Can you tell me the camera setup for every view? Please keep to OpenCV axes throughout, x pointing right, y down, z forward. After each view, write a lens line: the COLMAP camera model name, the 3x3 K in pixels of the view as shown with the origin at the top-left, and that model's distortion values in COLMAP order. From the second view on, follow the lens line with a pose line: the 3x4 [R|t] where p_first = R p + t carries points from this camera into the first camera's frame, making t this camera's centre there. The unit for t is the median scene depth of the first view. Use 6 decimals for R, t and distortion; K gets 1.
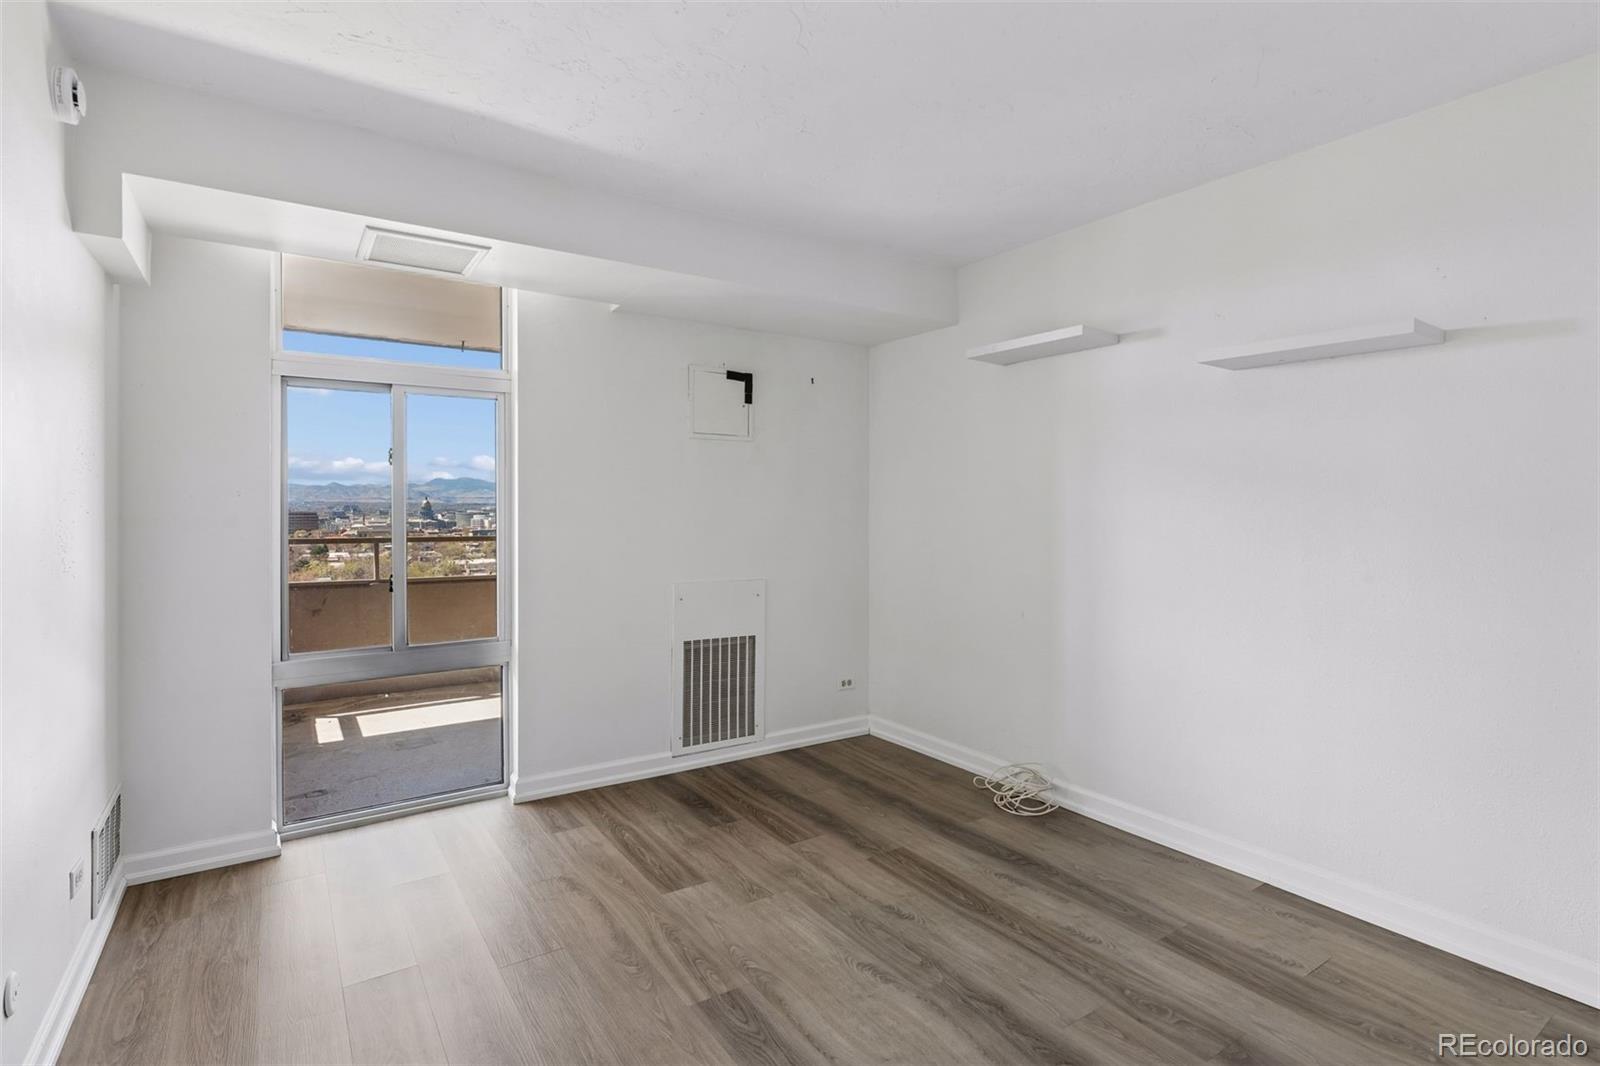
lens RADIAL K [[761.0, 0, 816.0], [0, 761.0, 498.6], [0, 0, 1]] dist [0.004368, 0.000065]
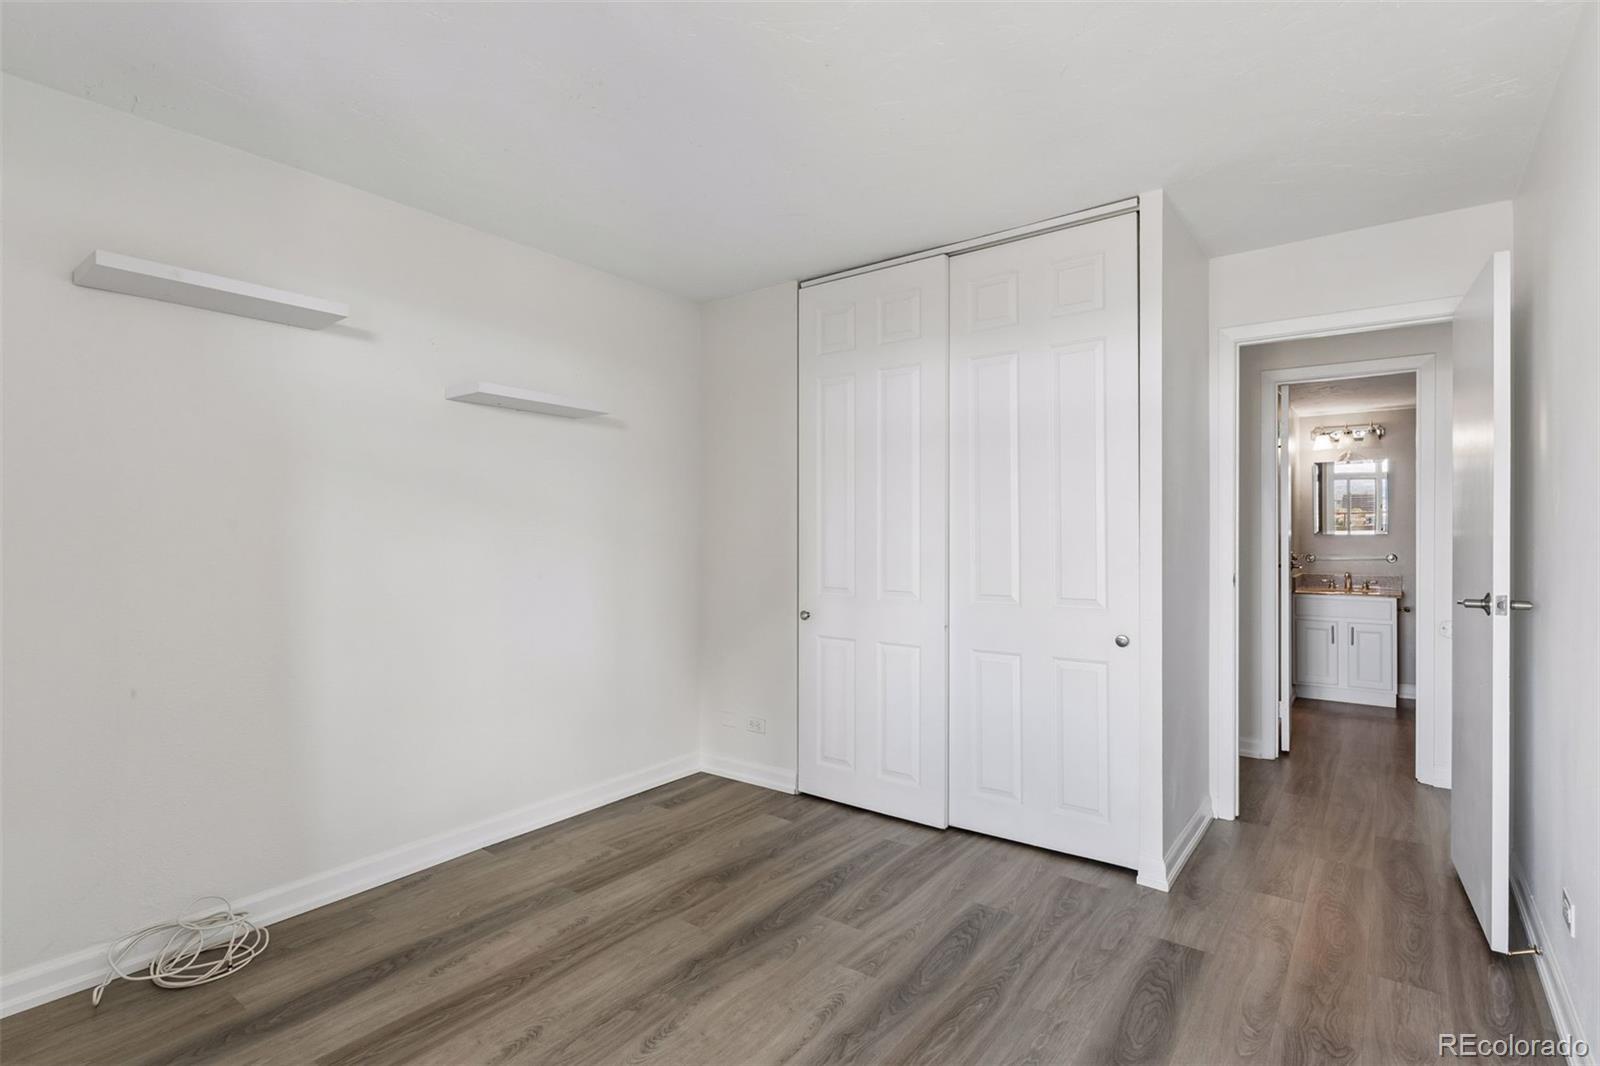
lens RADIAL K [[761.0, 0, 791.5], [0, 761.0, 524.6], [0, 0, 1]] dist [0.004368, 0.000065]
pose [[-0.280323, 0.007342, 0.959878, -0.718246], [-0.011019, 0.999880, -0.010865, 0.018518], [-0.959842, -0.013623, -0.280209, 0.950792]]
